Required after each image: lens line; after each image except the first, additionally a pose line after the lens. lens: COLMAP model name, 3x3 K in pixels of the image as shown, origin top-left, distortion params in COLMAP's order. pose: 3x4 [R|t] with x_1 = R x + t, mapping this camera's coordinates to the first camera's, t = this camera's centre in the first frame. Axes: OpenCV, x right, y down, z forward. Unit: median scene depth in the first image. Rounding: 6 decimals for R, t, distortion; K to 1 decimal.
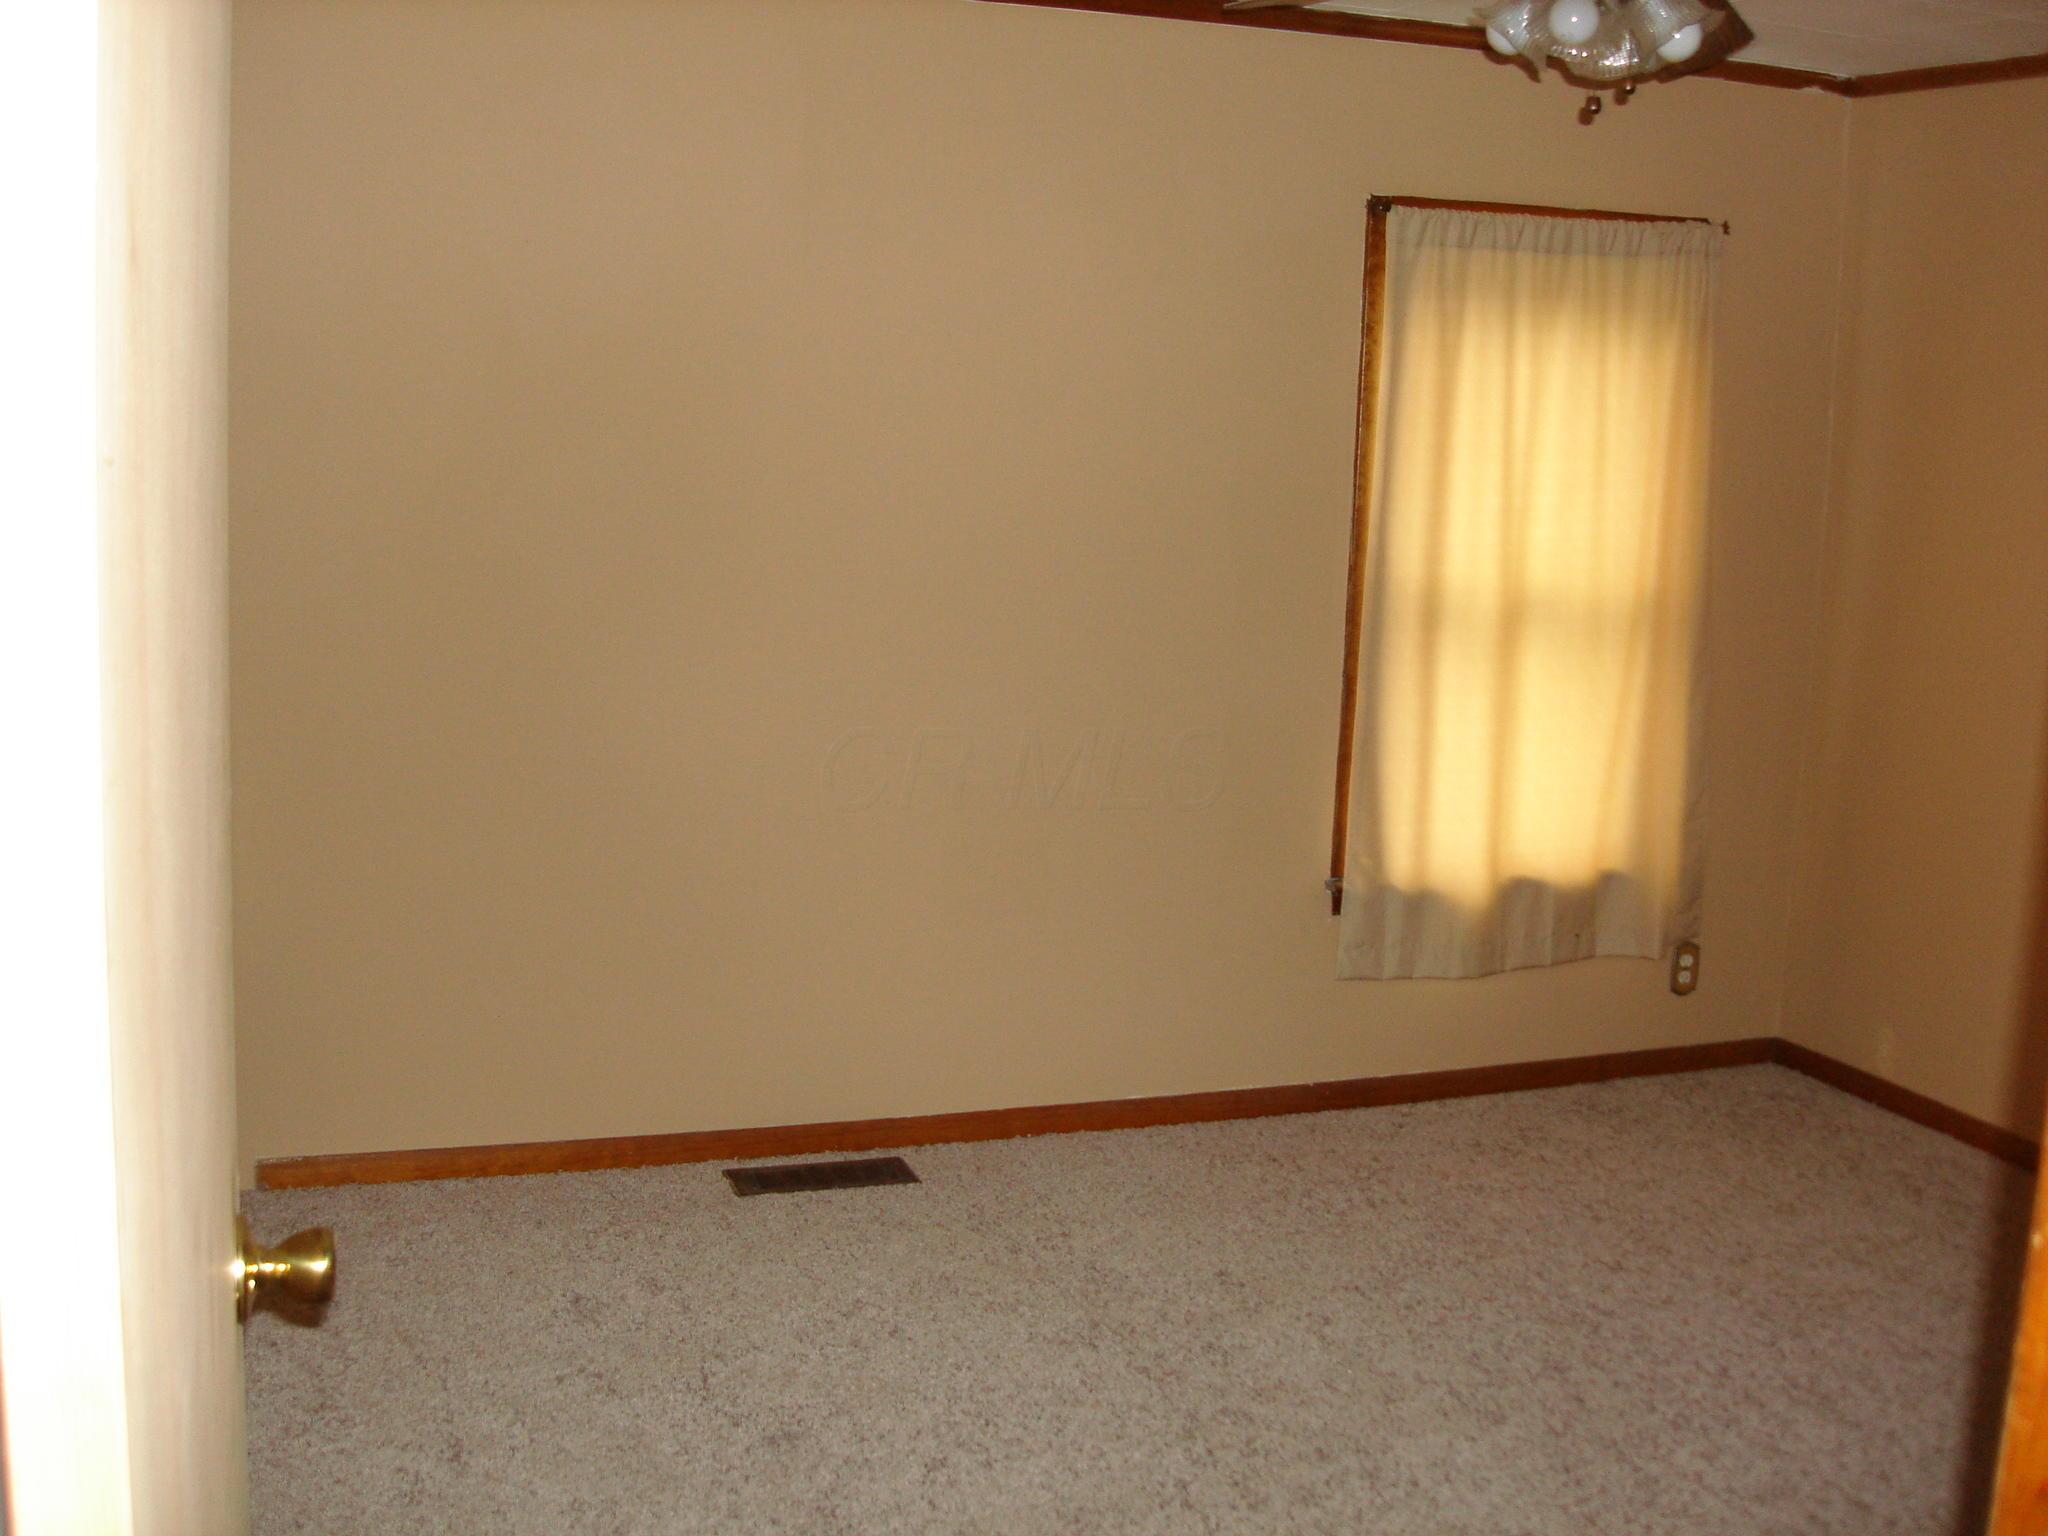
lens RADIAL K [[2292.4, 0, 1034.5], [0, 2292.4, 774.3], [0, 0, 1]] dist [-0.107997, -0.059548]
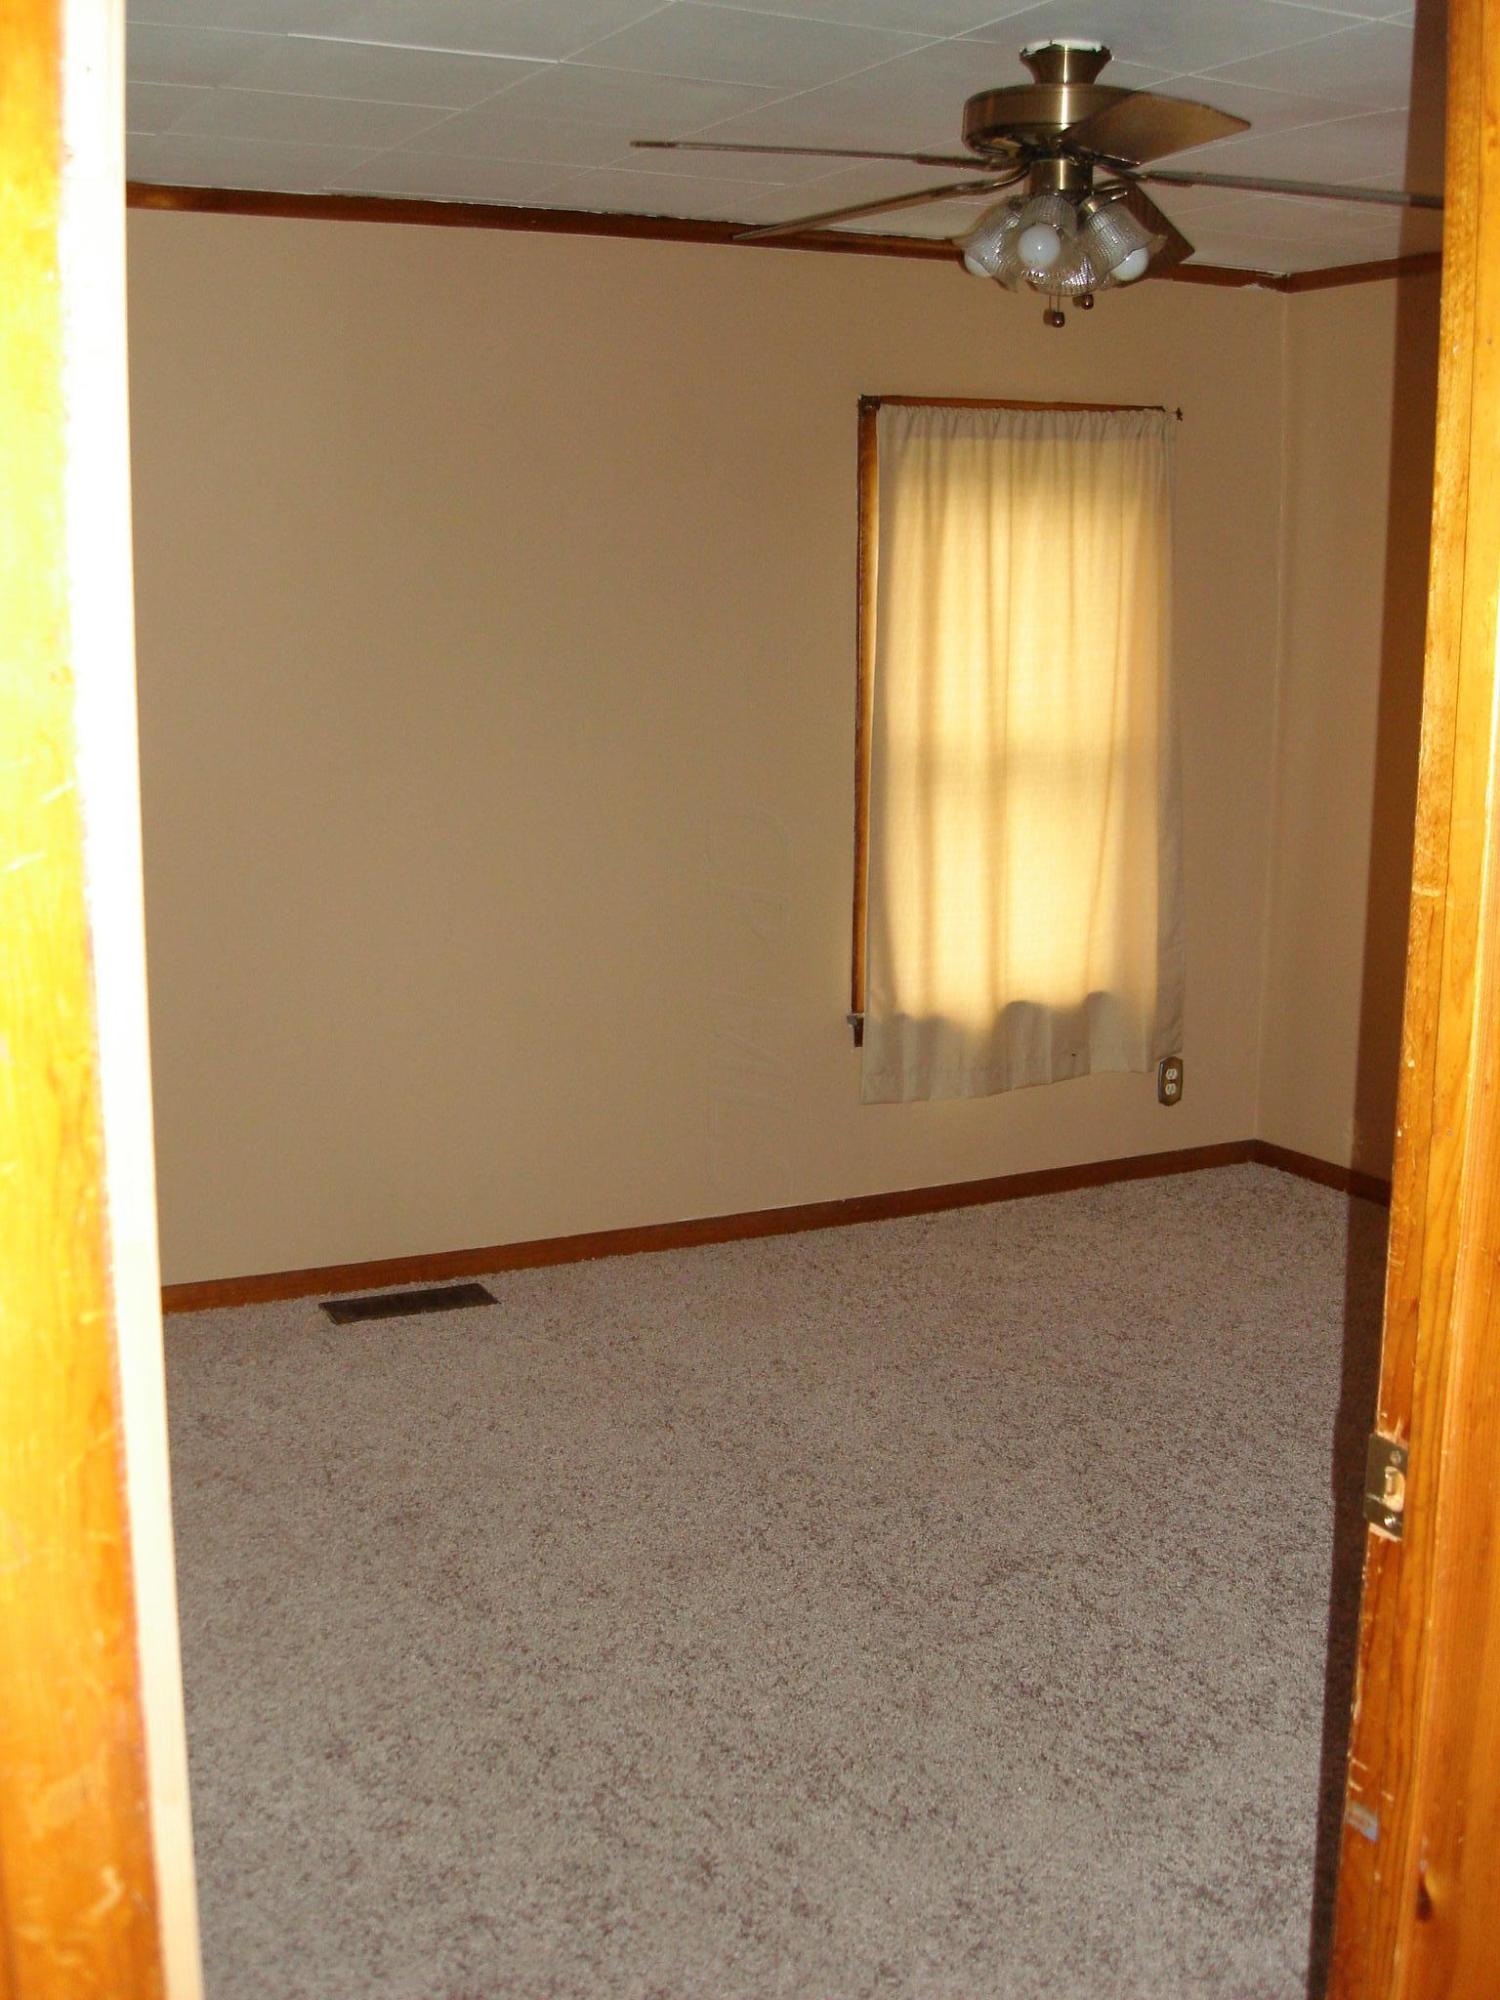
lens RADIAL K [[2235.7, 0, 751.9], [0, 2235.7, 1015.8], [0, 0, 1]] dist [-0.091558, -0.093991]
pose [[0.994412, -0.050976, 0.092450, -0.022890], [0.048469, 0.998399, 0.029159, 0.015270], [-0.093788, -0.024515, 0.995290, -0.090153]]
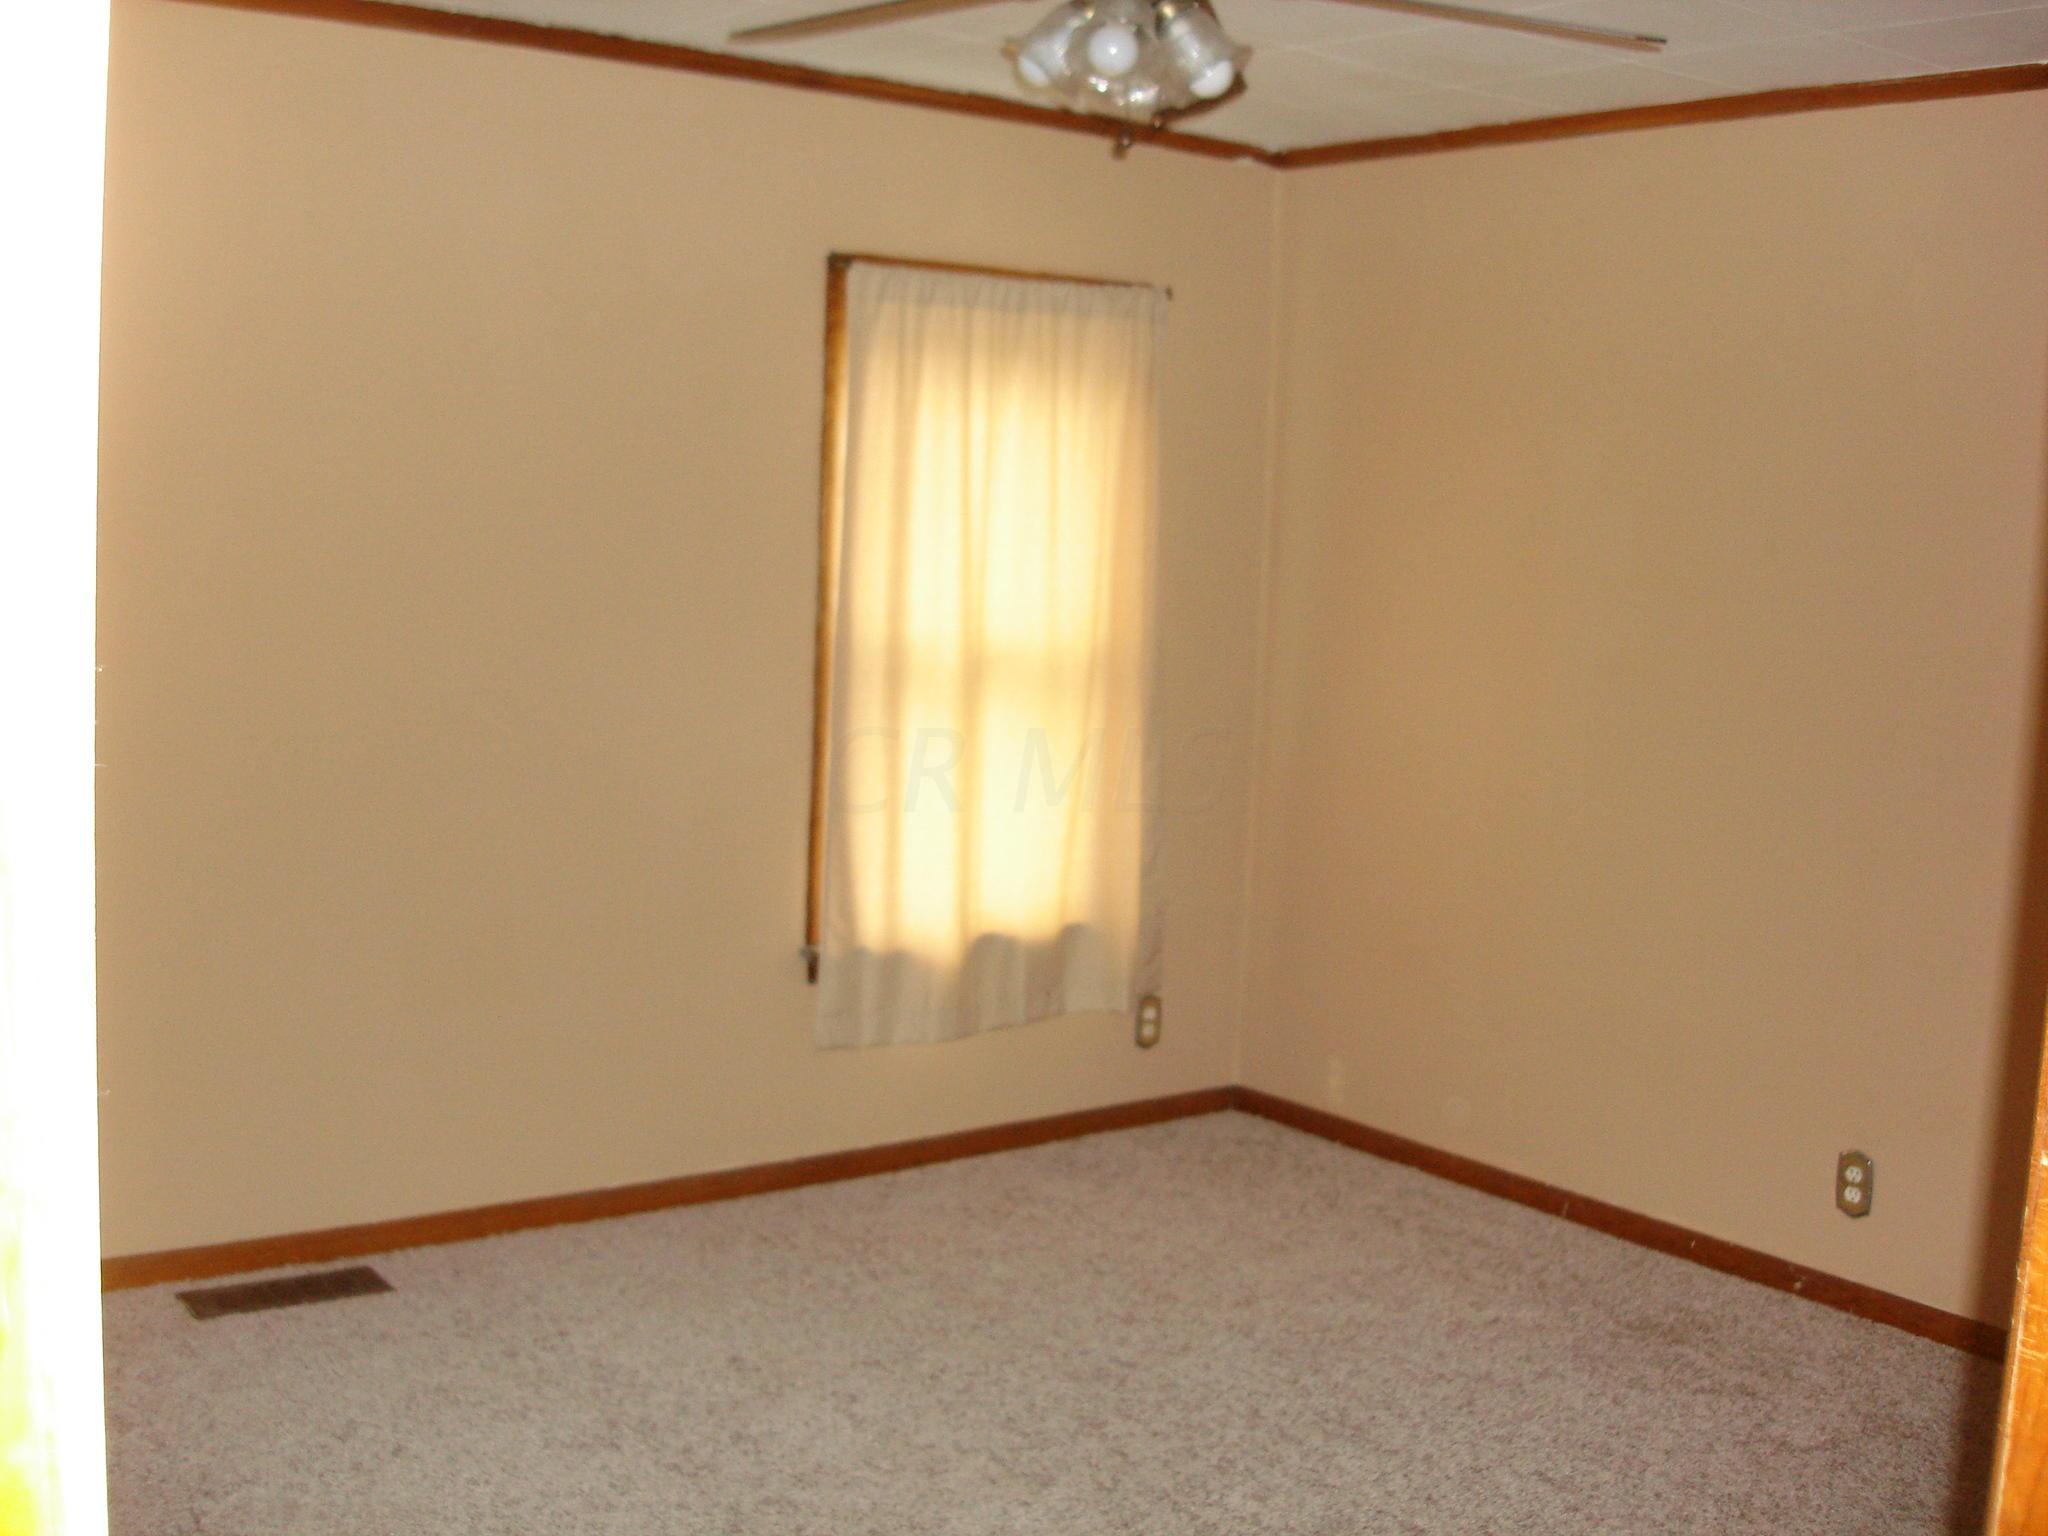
lens RADIAL K [[2289.3, 0, 1033.2], [0, 2289.3, 769.7], [0, 0, 1]] dist [-0.091558, -0.093991]
pose [[0.960832, -0.027589, 0.275754, -0.052222], [0.039475, 0.998511, -0.037644, 0.012815], [-0.274305, 0.047055, 0.960491, 0.039444]]
